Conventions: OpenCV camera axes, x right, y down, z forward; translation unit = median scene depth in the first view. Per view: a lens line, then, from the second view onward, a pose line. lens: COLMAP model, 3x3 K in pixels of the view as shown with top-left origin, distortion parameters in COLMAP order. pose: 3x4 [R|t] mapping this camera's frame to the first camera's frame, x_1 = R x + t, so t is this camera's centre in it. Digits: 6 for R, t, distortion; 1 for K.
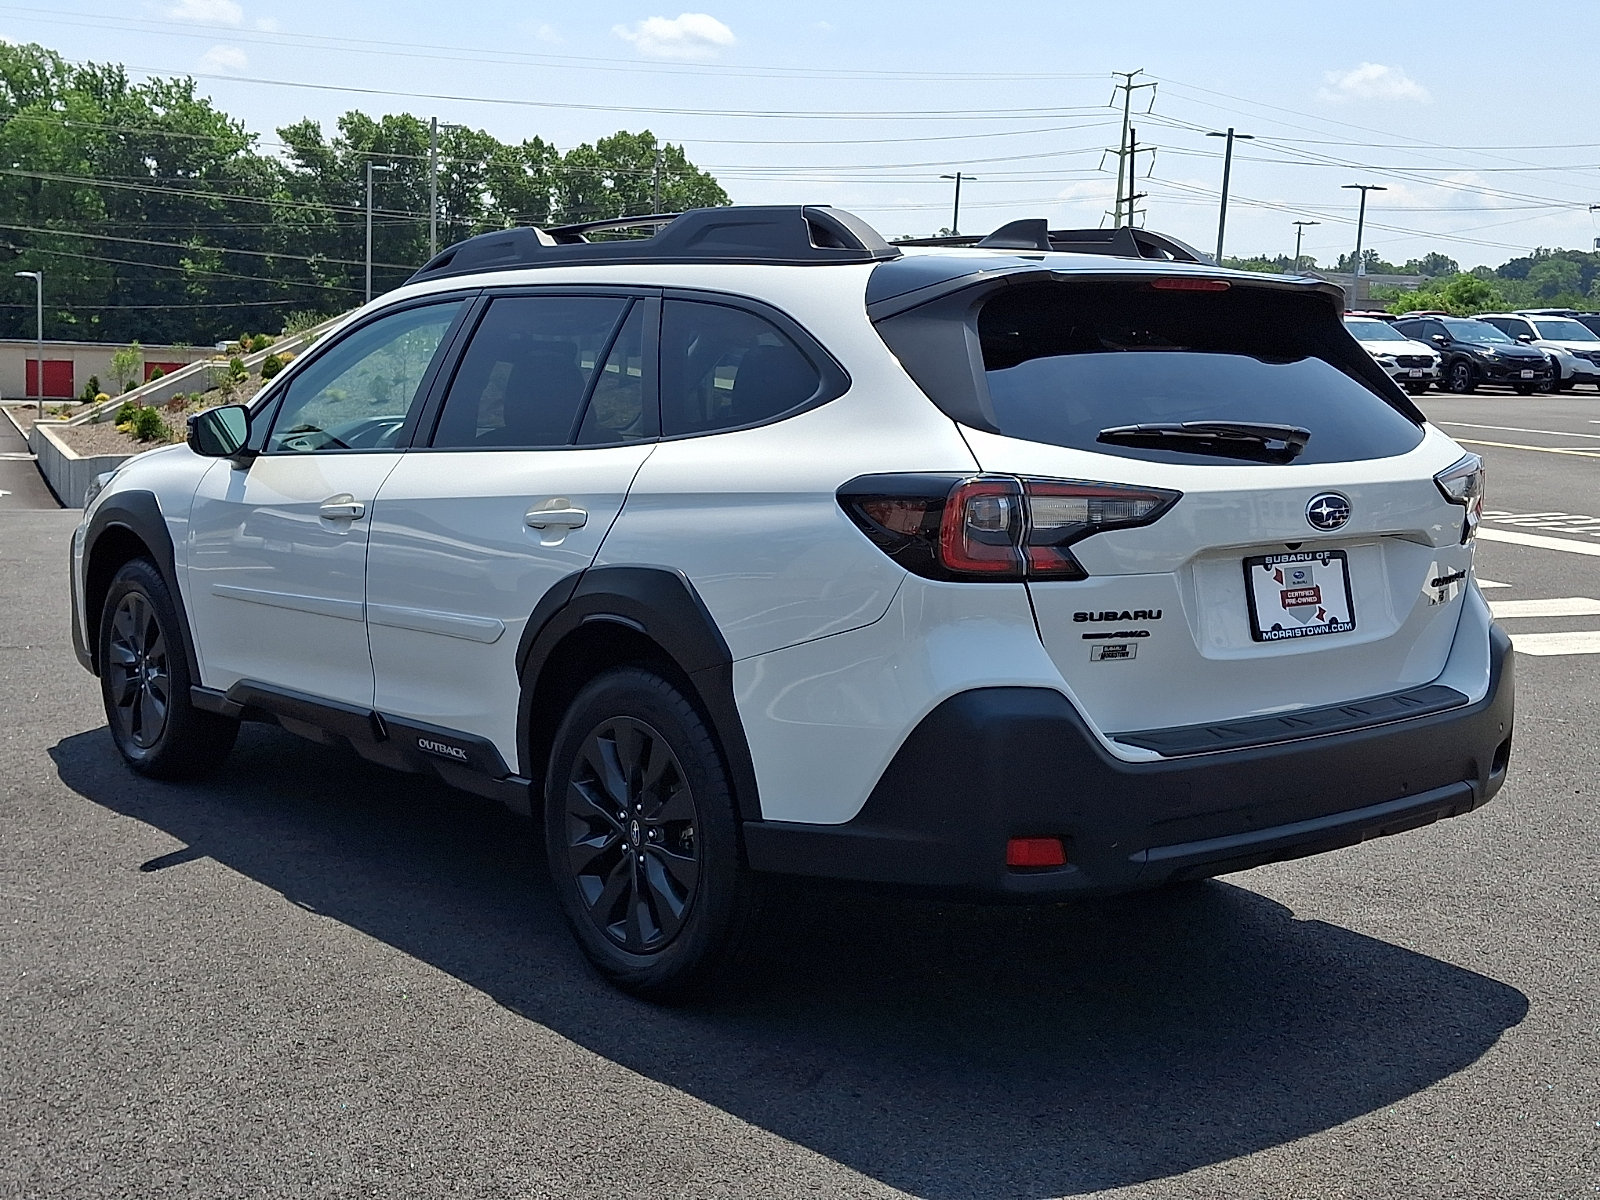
lens RADIAL K [[2063.2, 0, 810.1], [0, 2063.2, 590.6], [0, 0, 1]] dist [0.080223, 0.000000]
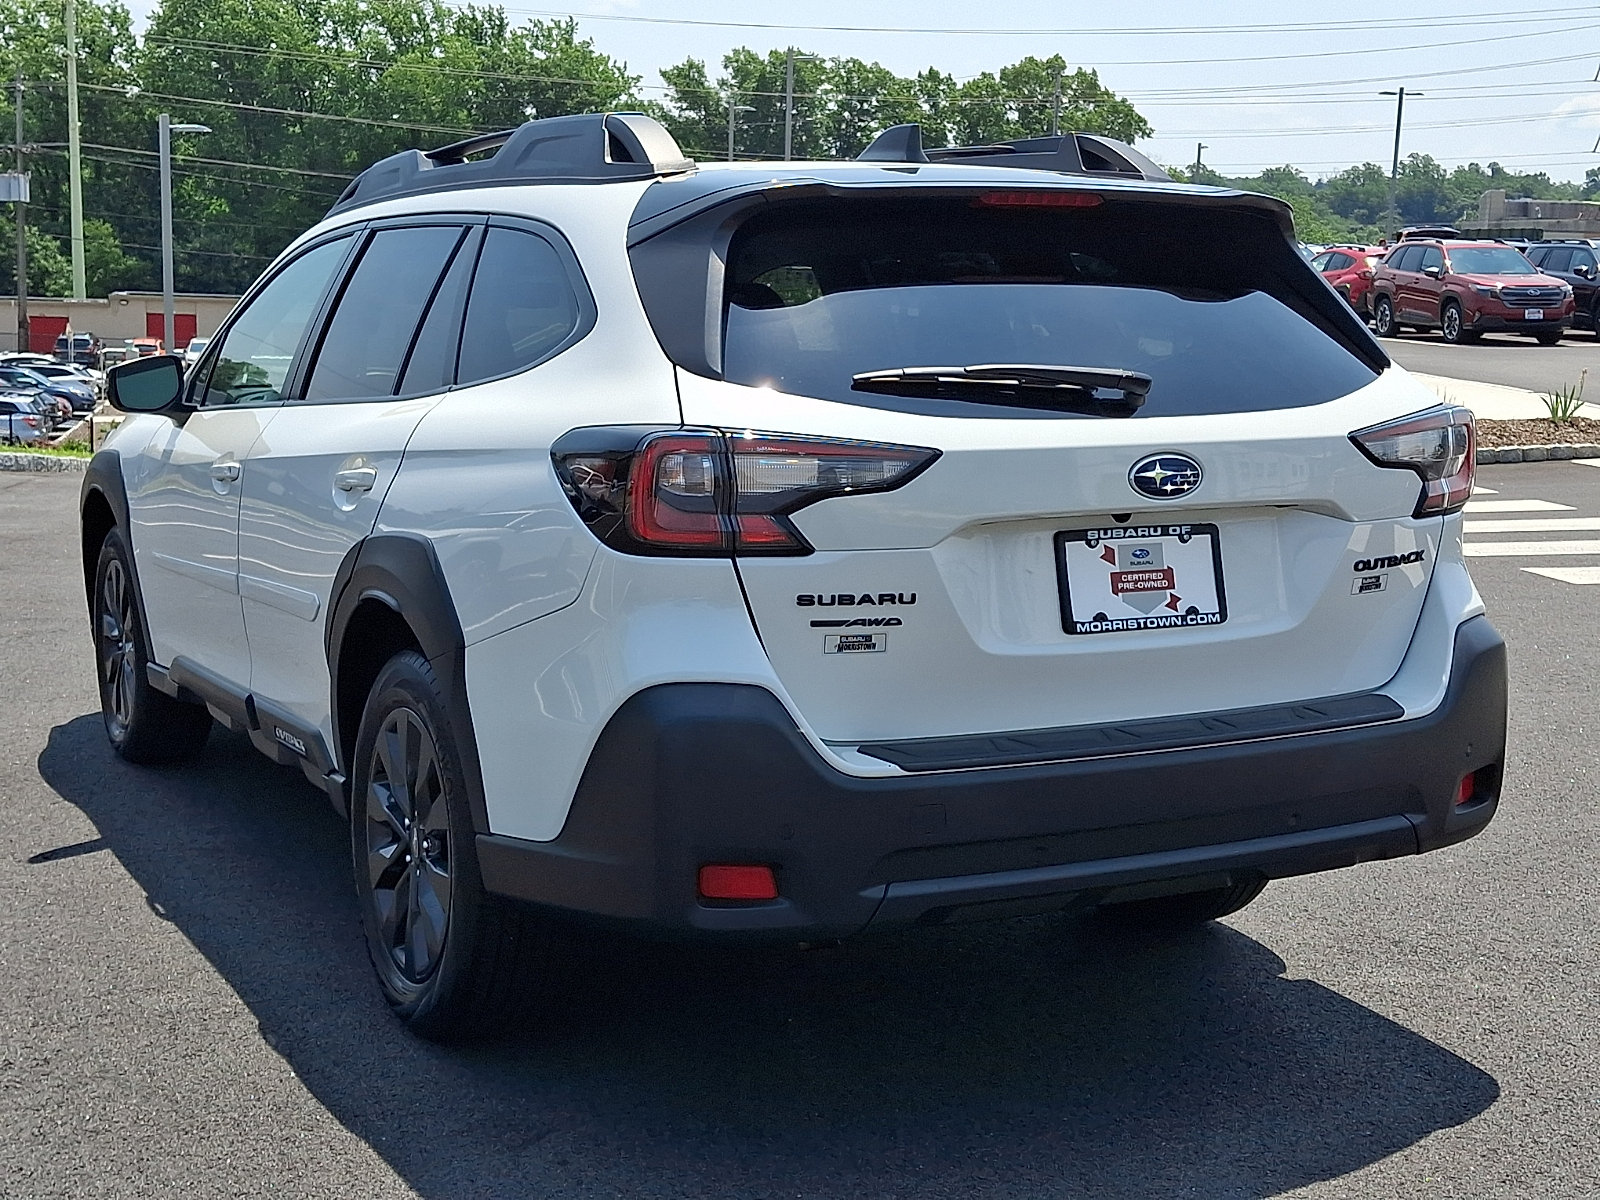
lens RADIAL K [[2277.3, 0, 790.0], [0, 2277.3, 579.2], [0, 0, 1]] dist [0.130785, 0.000000]
pose [[0.979393, 0.014204, -0.201464, 0.265558], [-0.013295, 0.999894, 0.005865, -0.000888], [0.201526, -0.003065, 0.979478, 0.089546]]
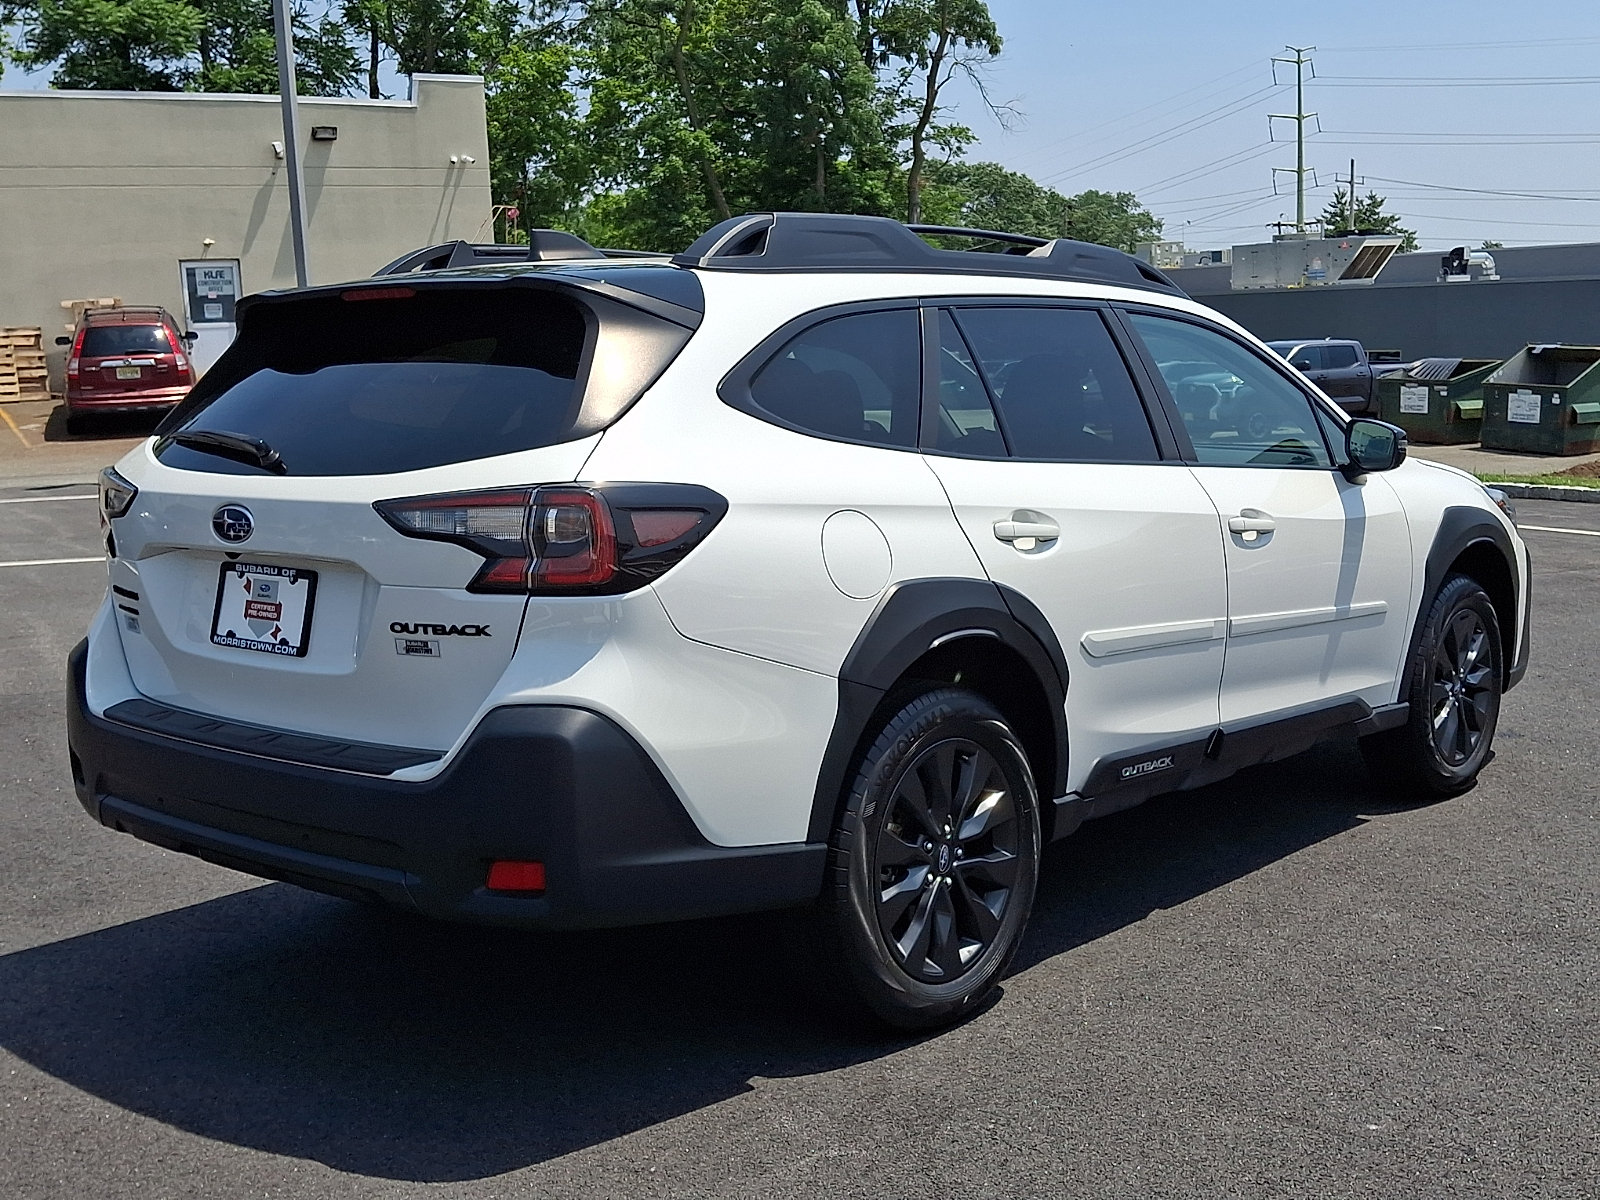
lens RADIAL K [[1950.6, 0, 801.5], [0, 1950.6, 573.6], [0, 0, 1]] dist [0.126035, 0.000000]
pose [[0.151431, 0.086633, -0.984664, 1.123352], [-0.102193, 0.992186, 0.071579, -0.100881], [0.983171, 0.089786, 0.159101, 1.037366]]
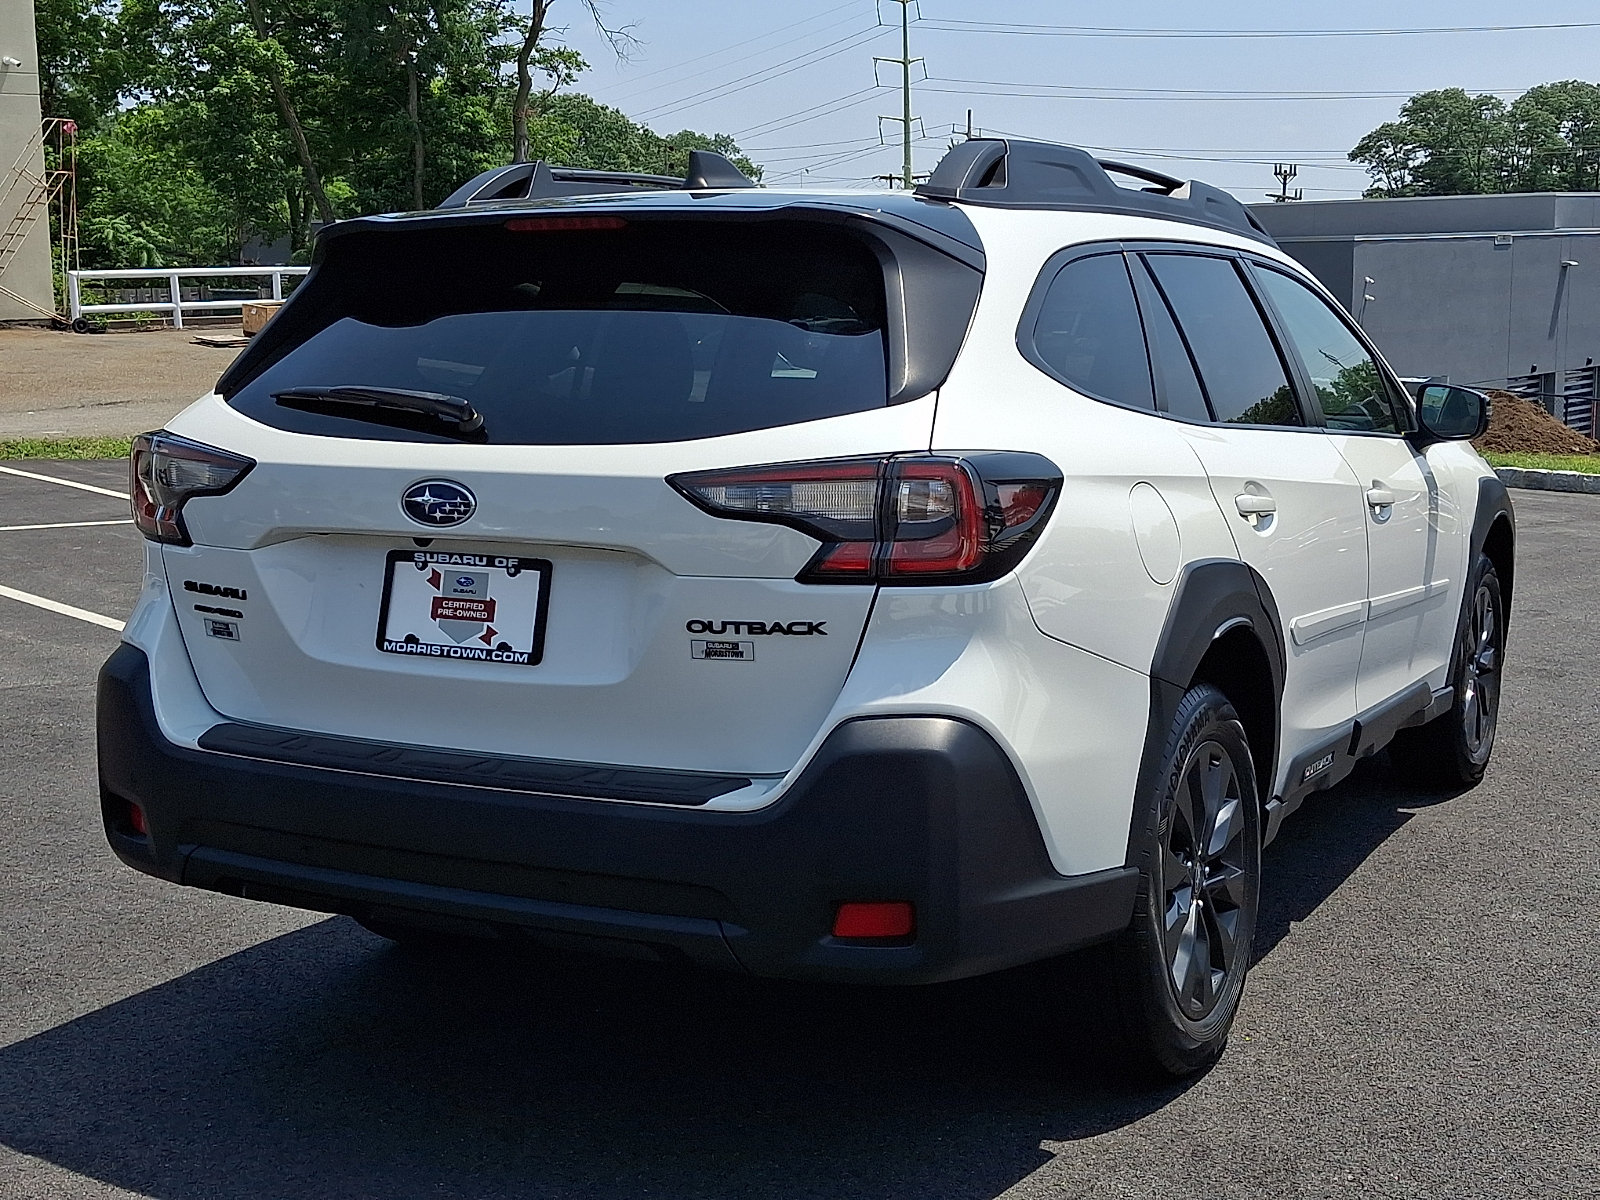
lens RADIAL K [[2182.7, 0, 843.0], [0, 2182.7, 547.9], [0, 0, 1]] dist [0.122518, 0.000000]
pose [[0.383388, 0.080095, -0.920108, 1.006607], [-0.104425, 0.993604, 0.042982, -0.067860], [0.917665, 0.079603, 0.389300, 0.757358]]
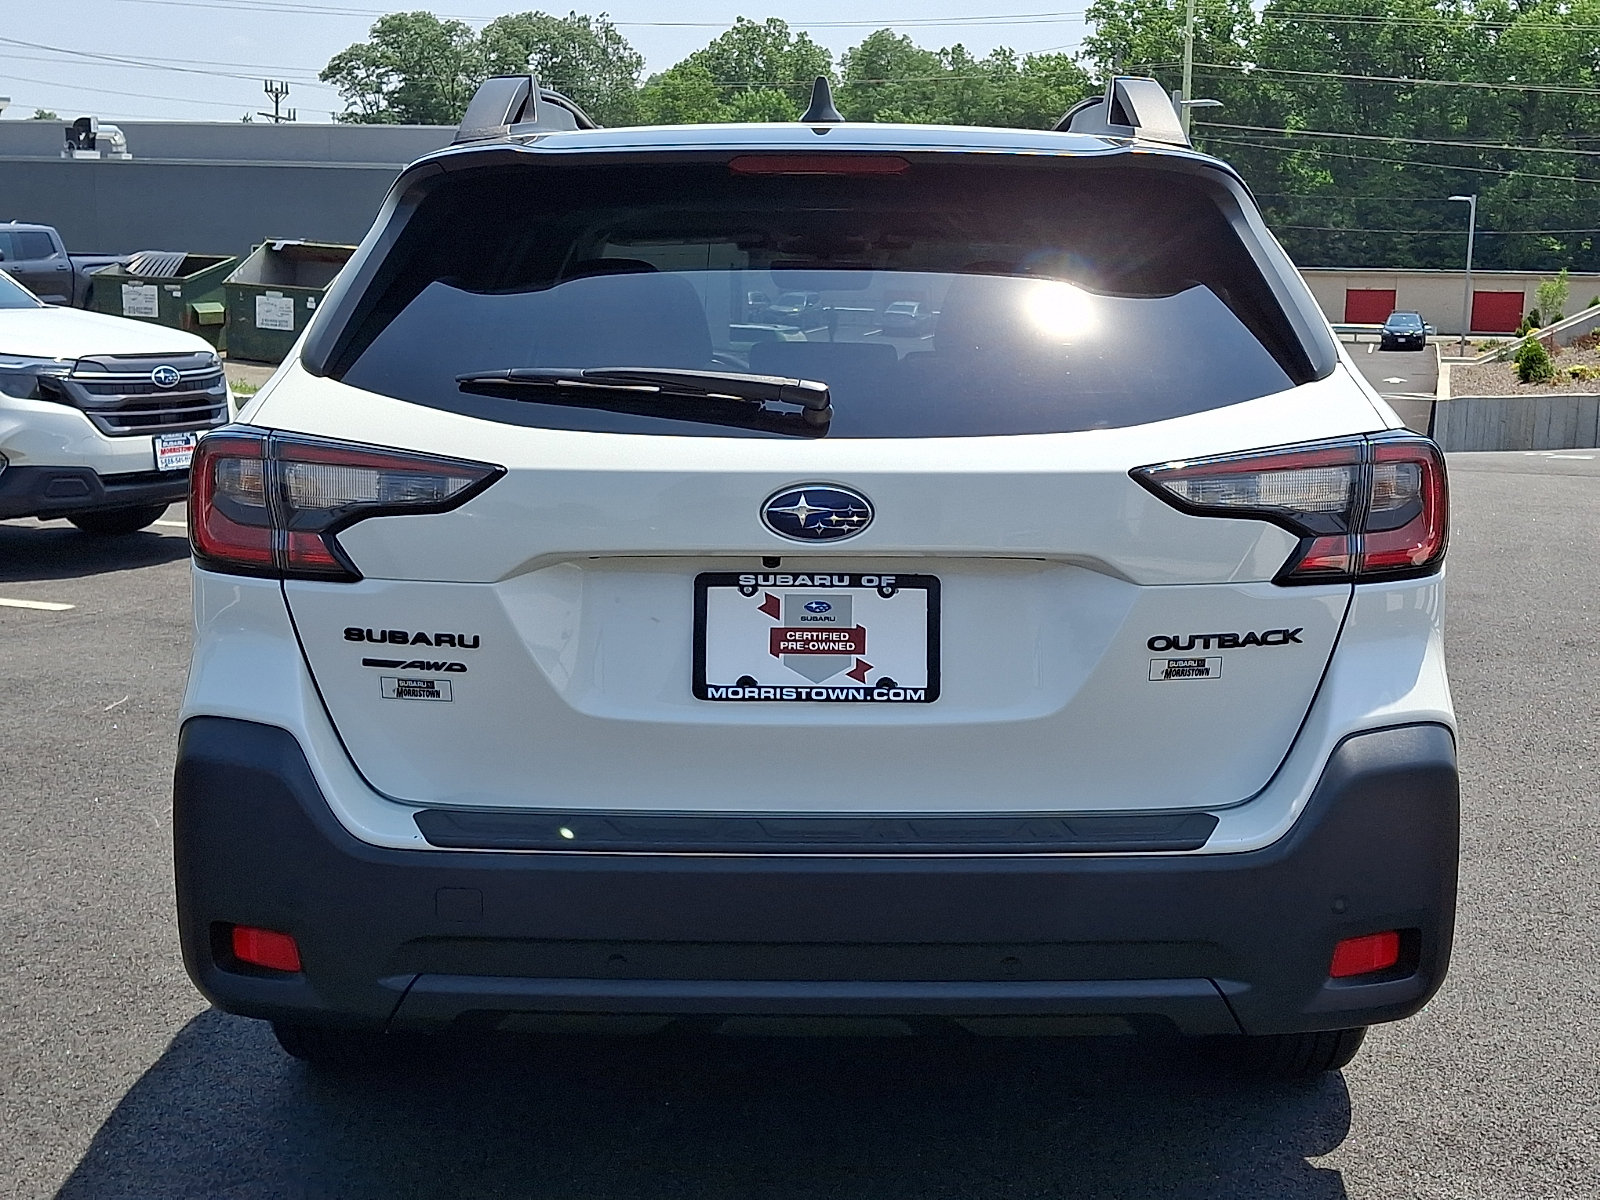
lens RADIAL K [[2277.3, 0, 841.7], [0, 2277.3, 568.7], [0, 0, 1]] dist [0.130785, 0.000000]
pose [[0.772249, 0.077335, -0.630596, 0.652973], [-0.071597, 0.996834, 0.034571, -0.042311], [0.631273, 0.018451, 0.775341, 0.422718]]
